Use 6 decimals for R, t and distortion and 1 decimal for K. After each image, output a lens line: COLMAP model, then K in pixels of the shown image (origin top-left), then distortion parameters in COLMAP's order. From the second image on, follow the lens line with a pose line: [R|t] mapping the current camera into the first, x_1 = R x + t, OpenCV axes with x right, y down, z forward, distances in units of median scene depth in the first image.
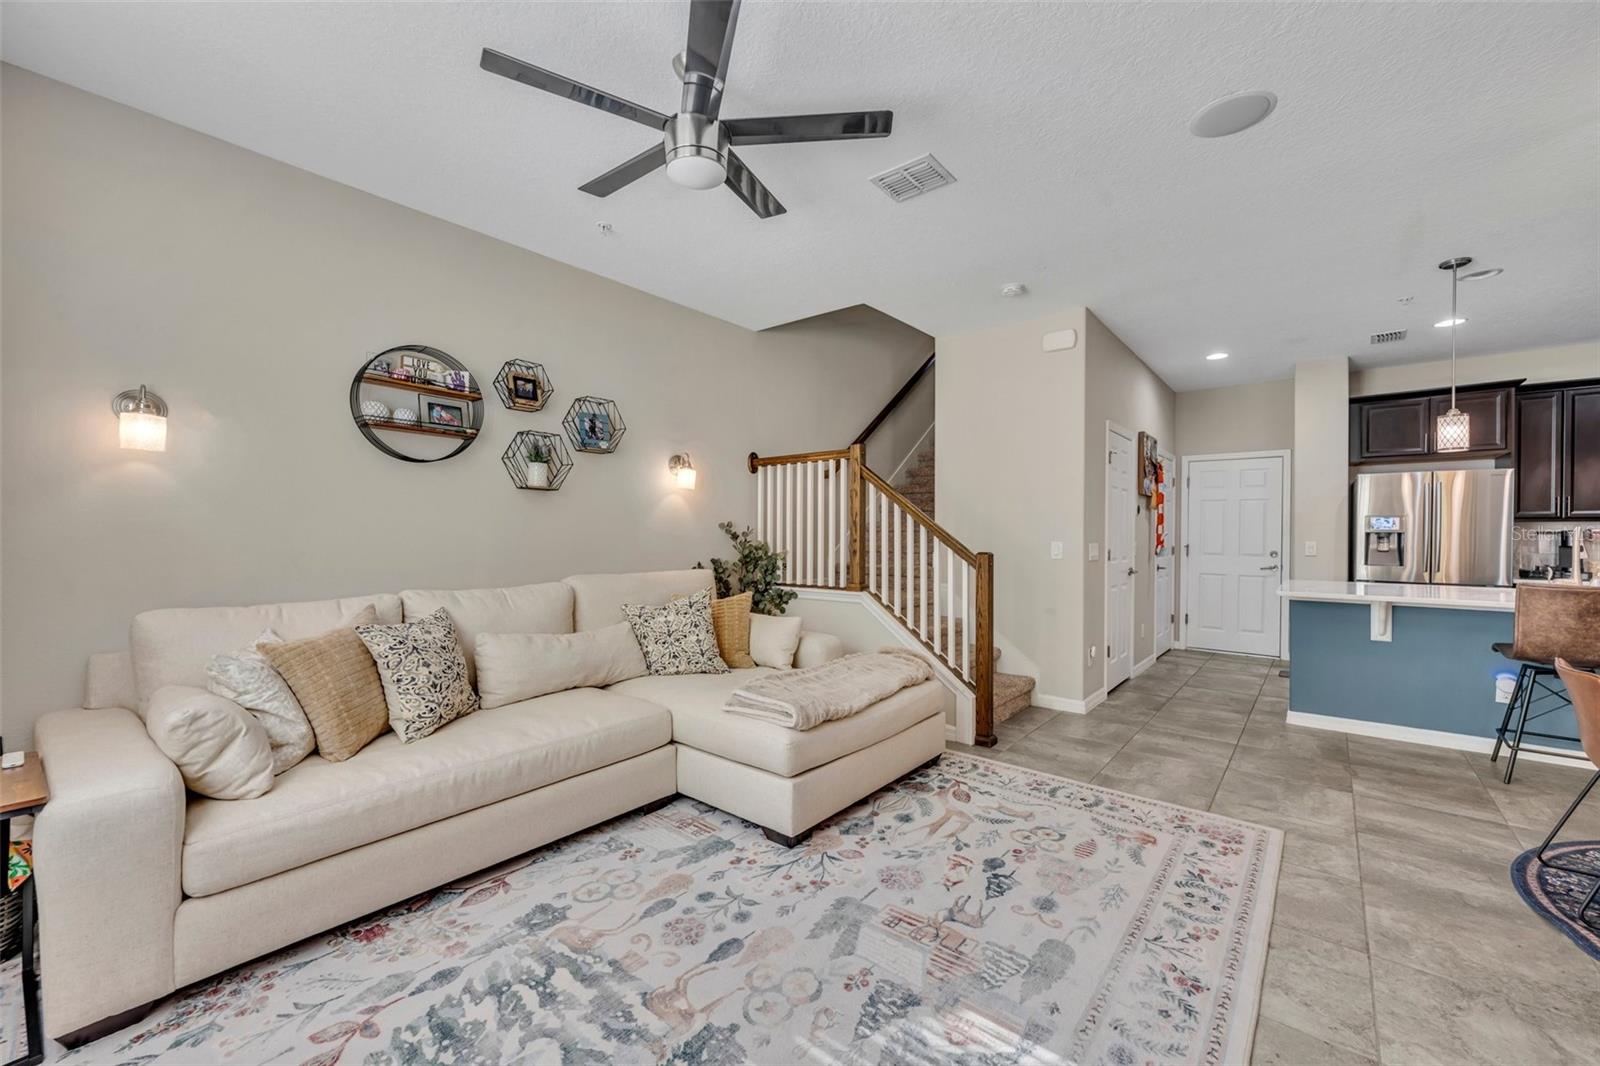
lens RADIAL K [[635.9, 0, 798.2], [0, 635.9, 537.4], [0, 0, 1]] dist [-0.001671, 0.000300]
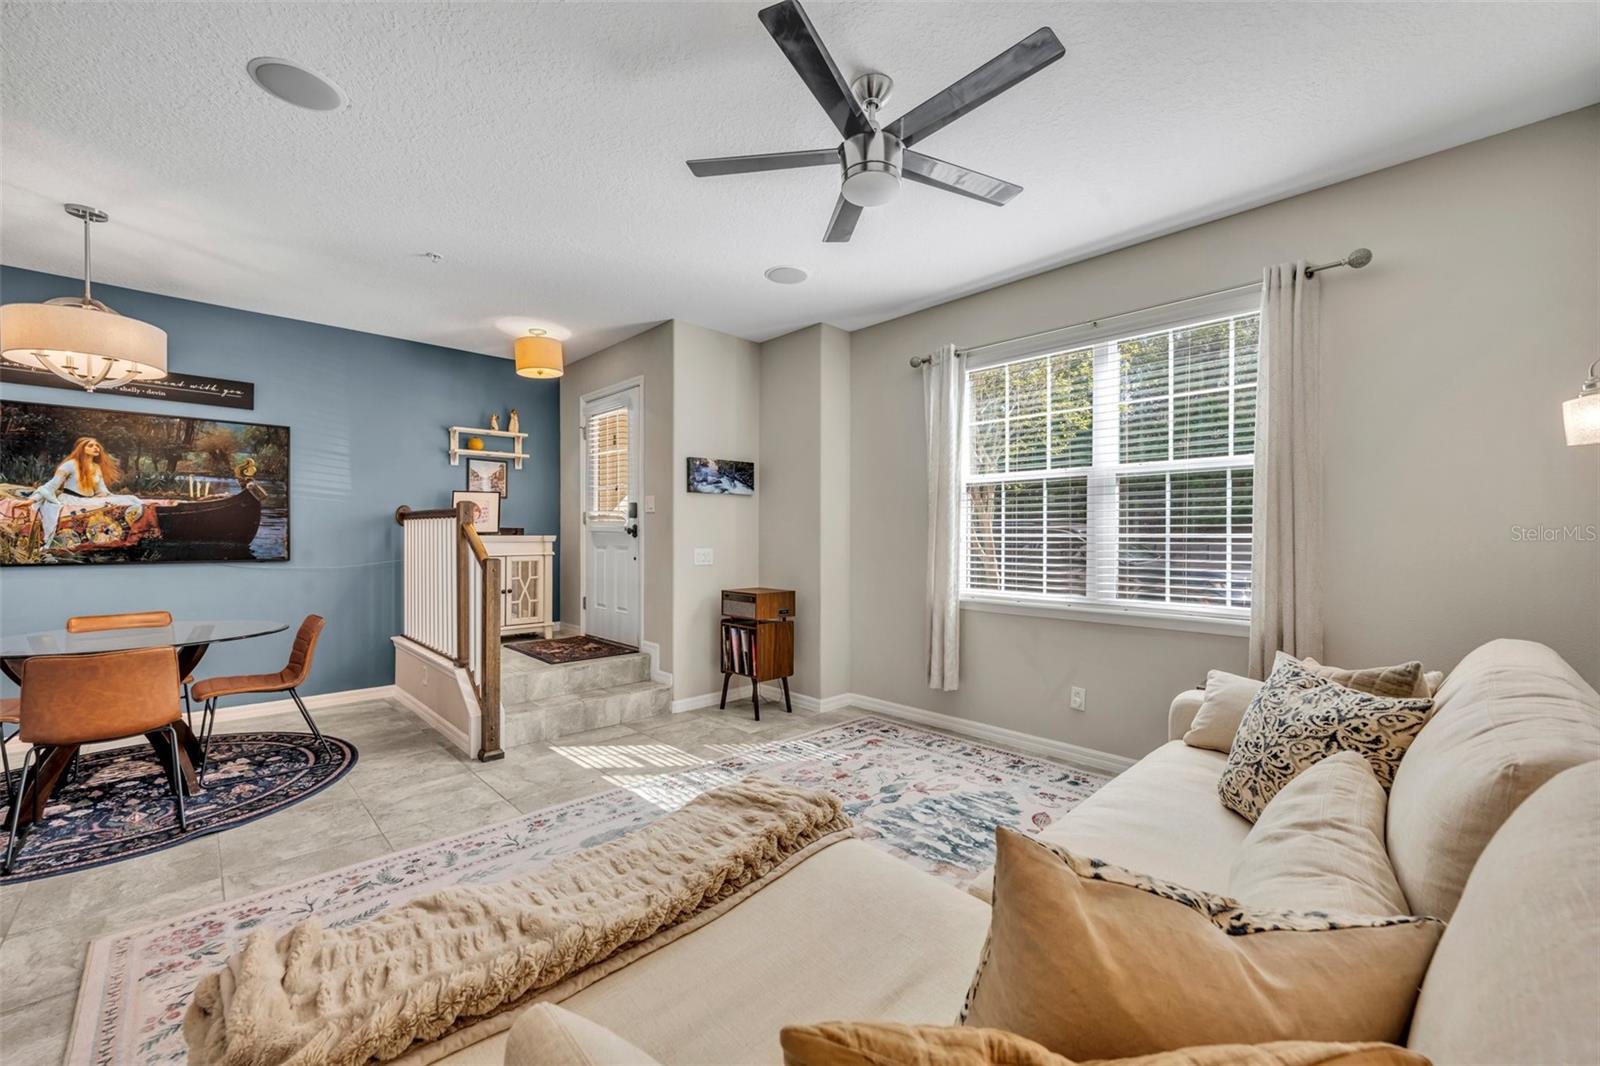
lens RADIAL K [[635.9, 0, 798.2], [0, 635.9, 537.4], [0, 0, 1]] dist [-0.001671, 0.000300]
pose [[-0.993812, -0.007496, 0.110824, -0.136991], [-0.006617, 0.999944, 0.008297, -0.019910], [-0.110880, 0.007512, -0.993805, 1.725783]]
